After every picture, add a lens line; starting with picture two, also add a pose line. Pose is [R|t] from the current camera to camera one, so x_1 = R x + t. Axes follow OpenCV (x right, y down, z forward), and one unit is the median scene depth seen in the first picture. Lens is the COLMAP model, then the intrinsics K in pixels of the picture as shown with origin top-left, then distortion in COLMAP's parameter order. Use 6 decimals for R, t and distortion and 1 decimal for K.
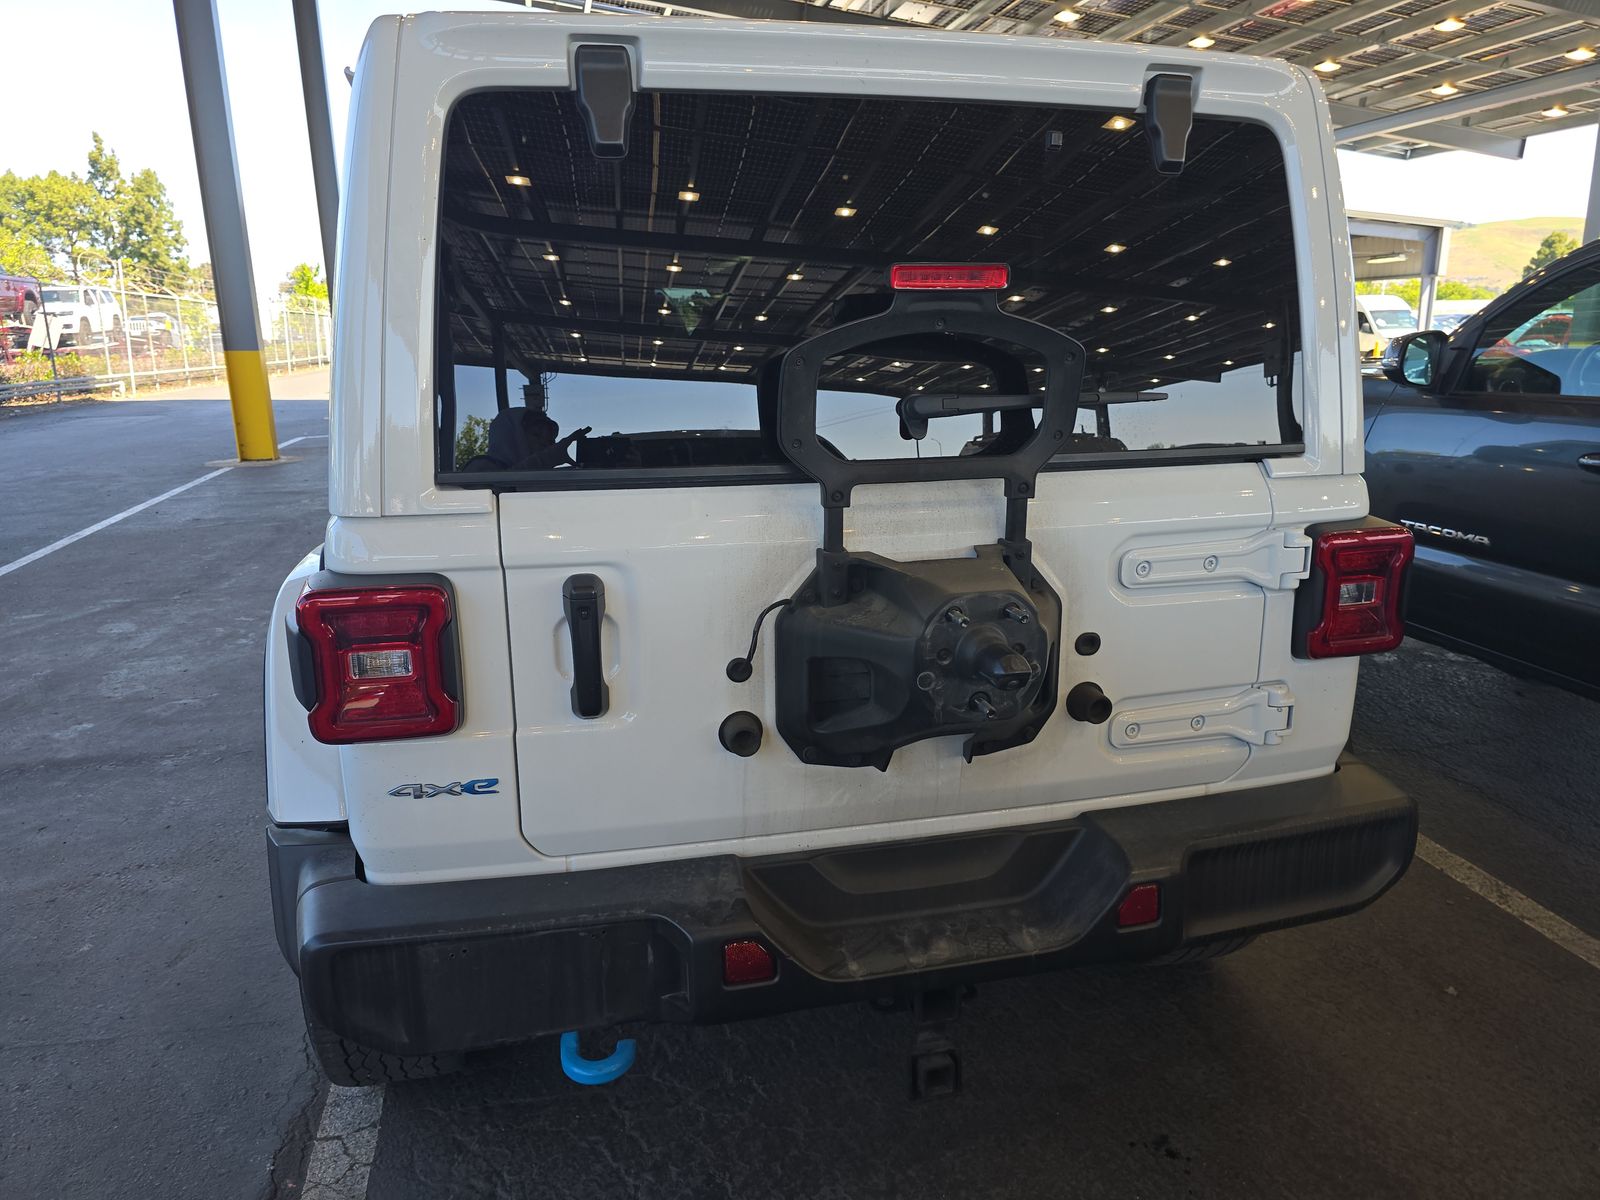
lens RADIAL K [[1080.9, 0, 800.0], [0, 1080.9, 600.0], [0, 0, 1]] dist [0.002425, 0.002557]
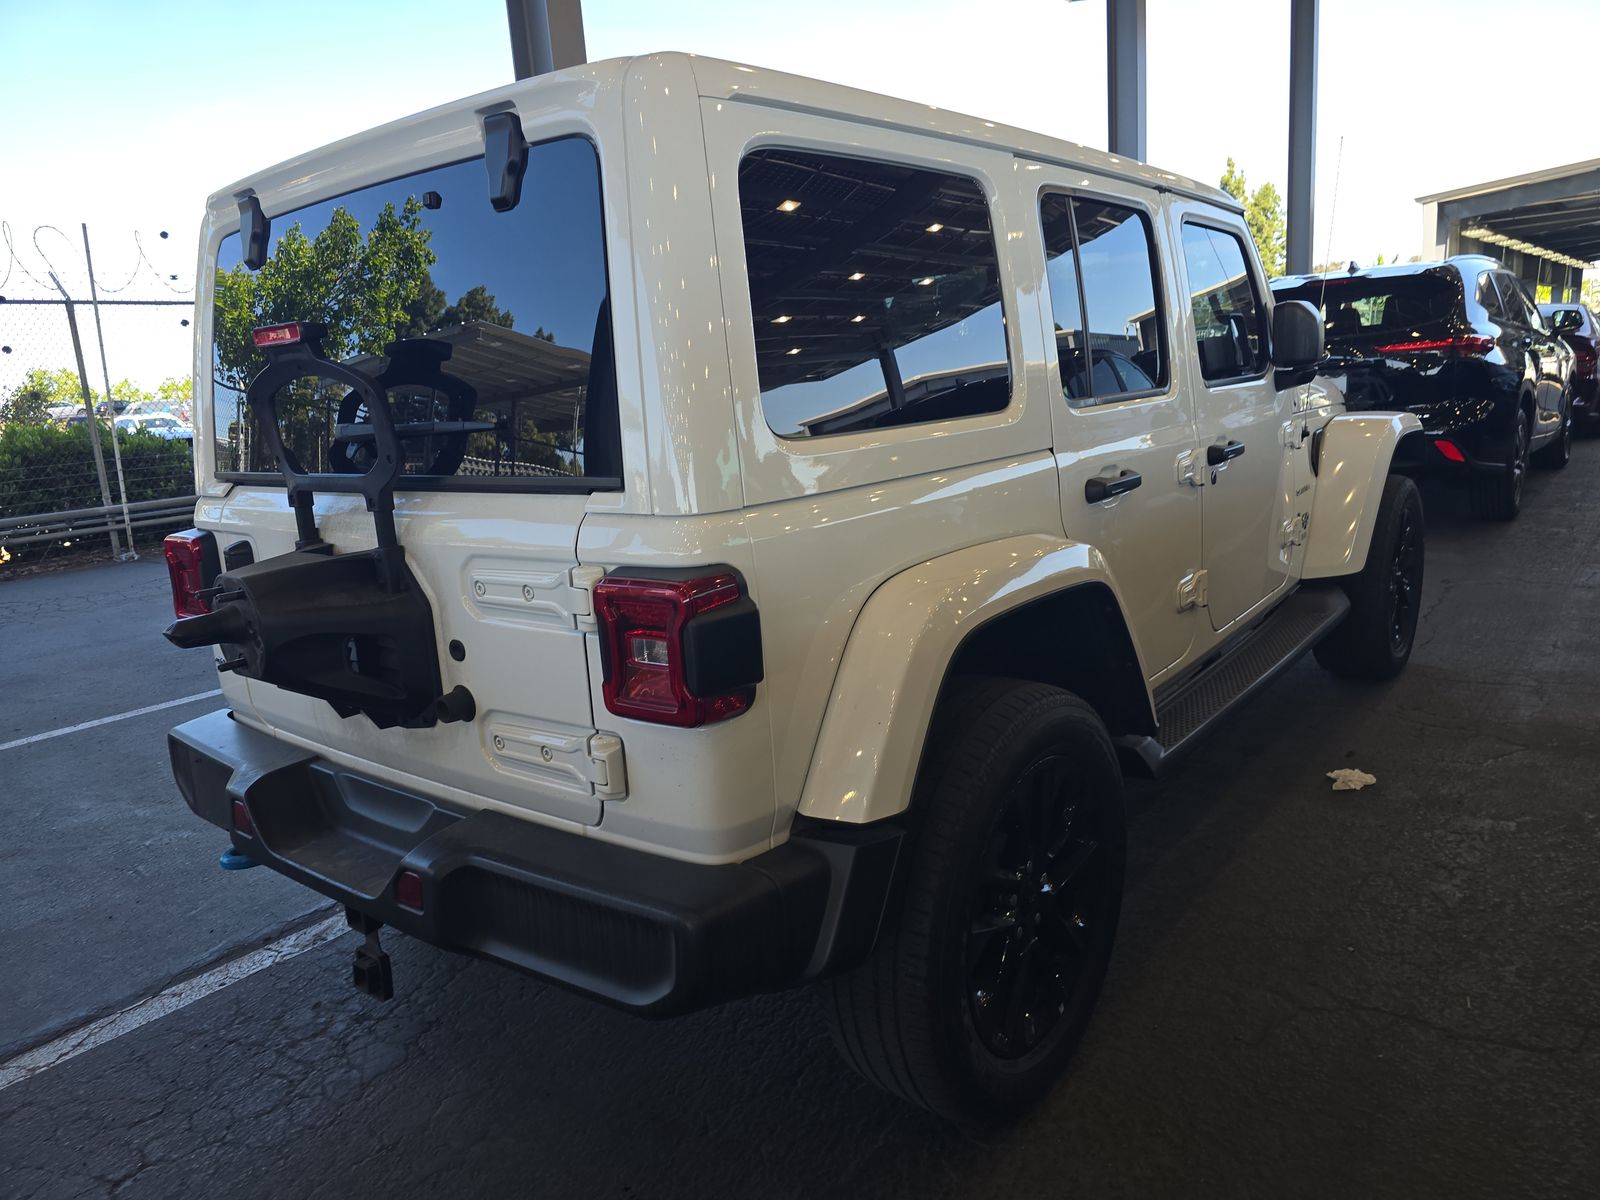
lens RADIAL K [[1080.9, 0, 800.0], [0, 1080.9, 600.0], [0, 0, 1]] dist [0.002425, 0.002557]
pose [[0.626980, 0.134476, -0.767341, 1.326996], [-0.134643, 0.988871, 0.063284, -0.127013], [0.767312, 0.063640, 0.638109, 0.565847]]
